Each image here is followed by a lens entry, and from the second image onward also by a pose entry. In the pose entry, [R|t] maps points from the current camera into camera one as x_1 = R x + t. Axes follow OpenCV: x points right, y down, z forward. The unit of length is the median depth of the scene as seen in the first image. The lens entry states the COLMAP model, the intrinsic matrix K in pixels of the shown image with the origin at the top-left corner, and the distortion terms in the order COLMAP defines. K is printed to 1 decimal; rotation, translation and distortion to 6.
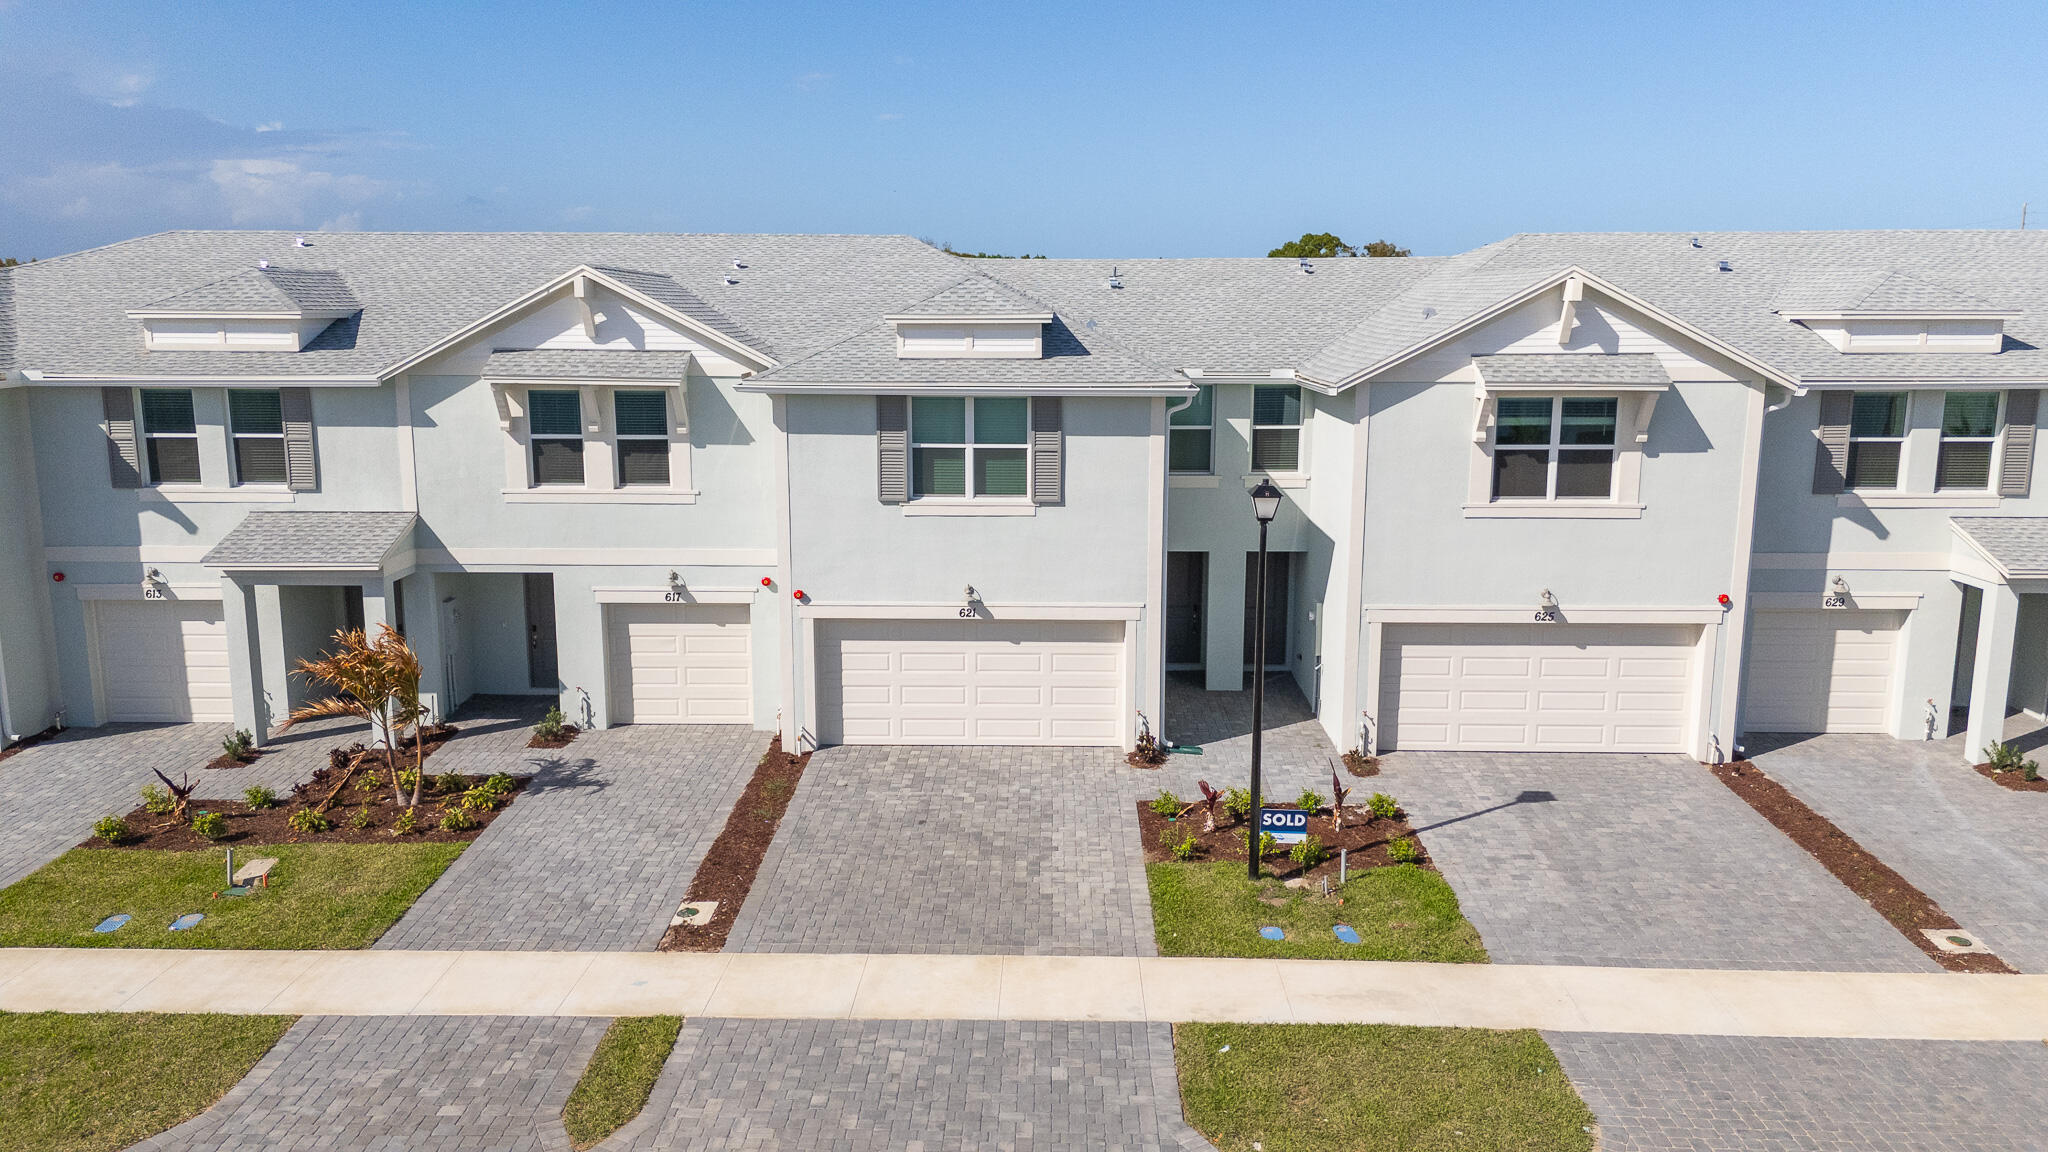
lens RADIAL K [[1513.1, 0, 1024.0], [0, 1513.1, 576.0], [0, 0, 1]] dist [0.080715, -0.073306]
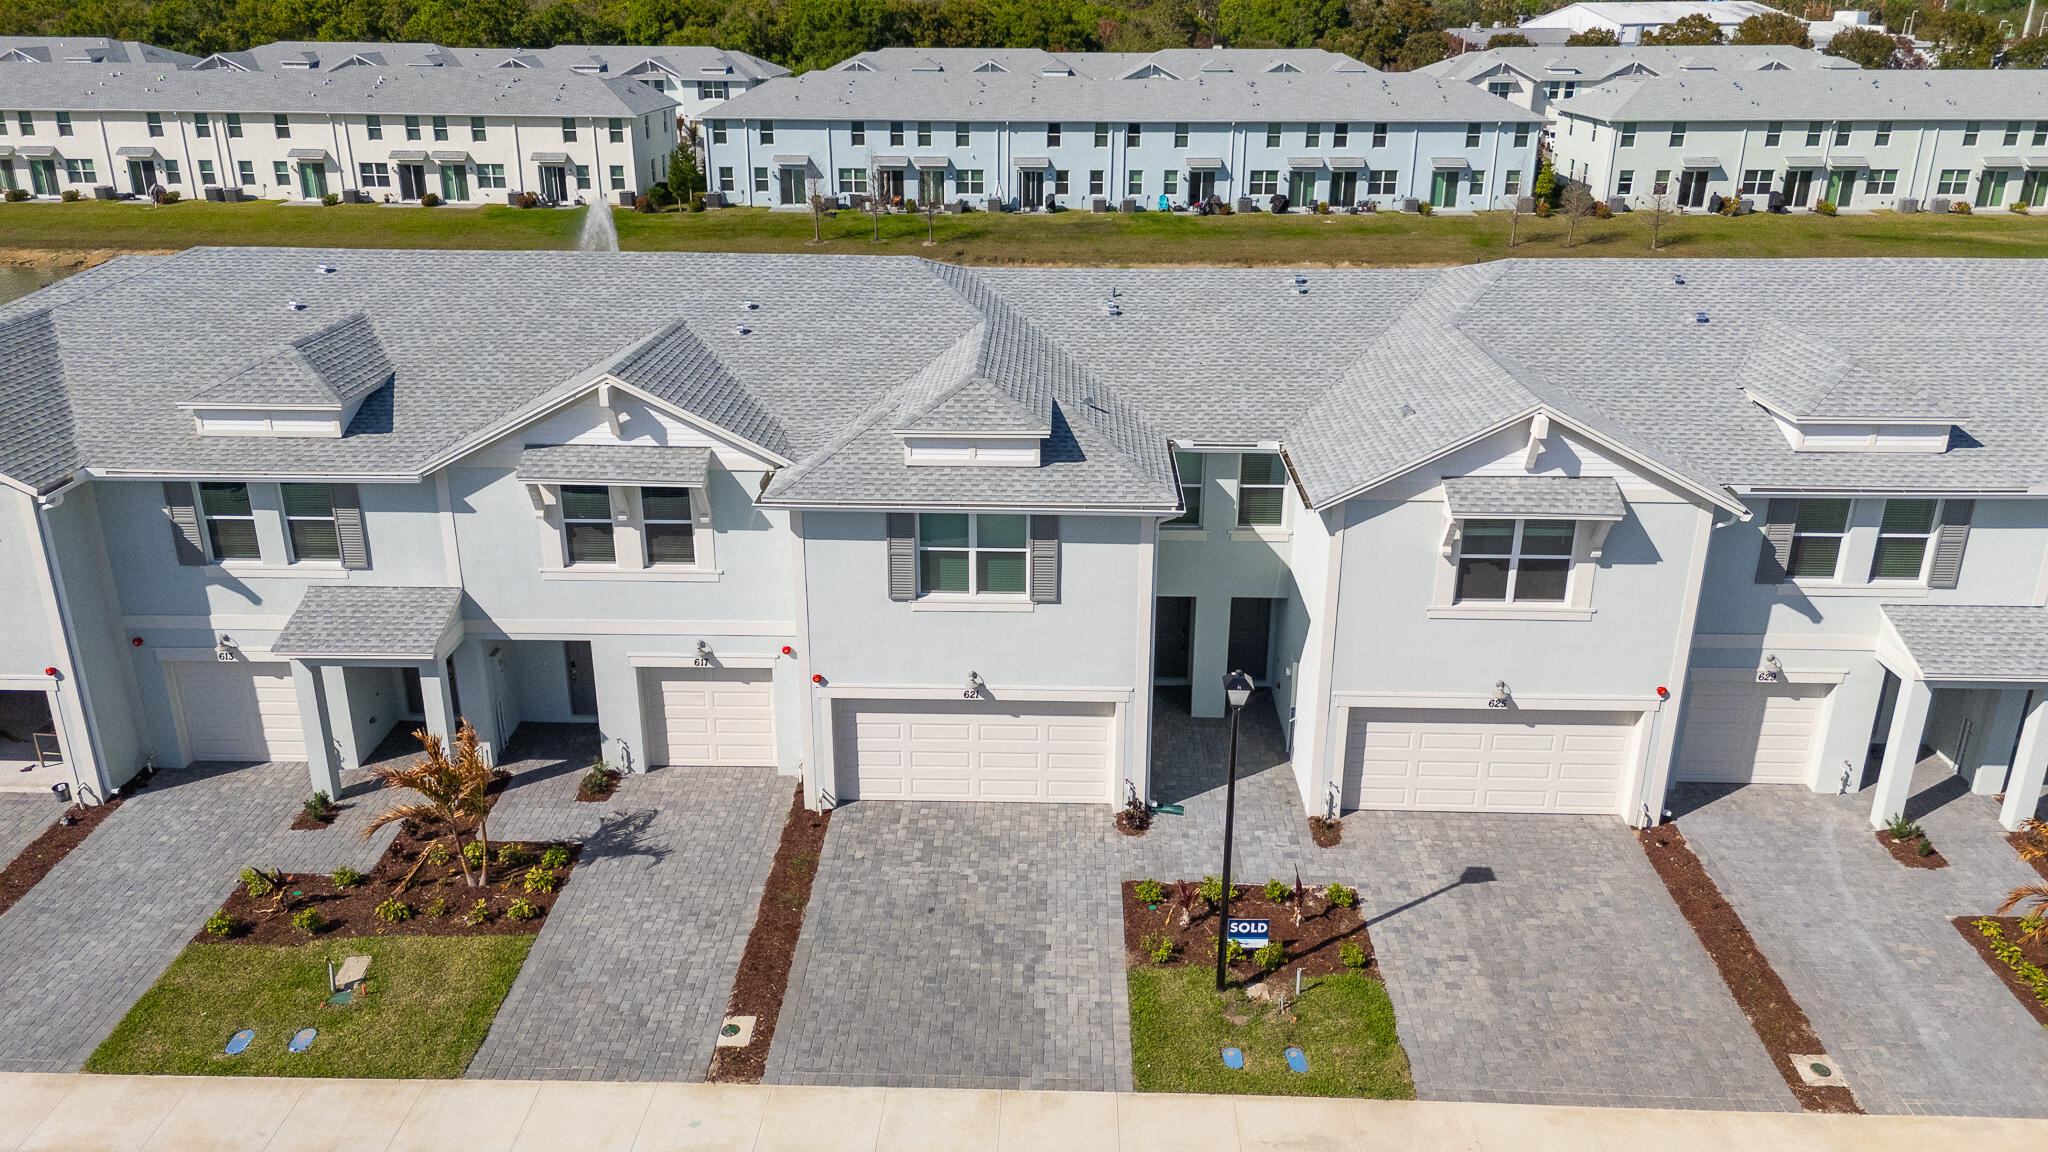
lens RADIAL K [[1513.1, 0, 1024.0], [0, 1513.1, 576.0], [0, 0, 1]] dist [0.080715, -0.073306]
pose [[0.999982, 0.004248, -0.004293, 0.005260], [-0.003375, 0.982512, 0.186167, -0.268927], [0.005008, -0.186149, 0.982509, -0.061670]]
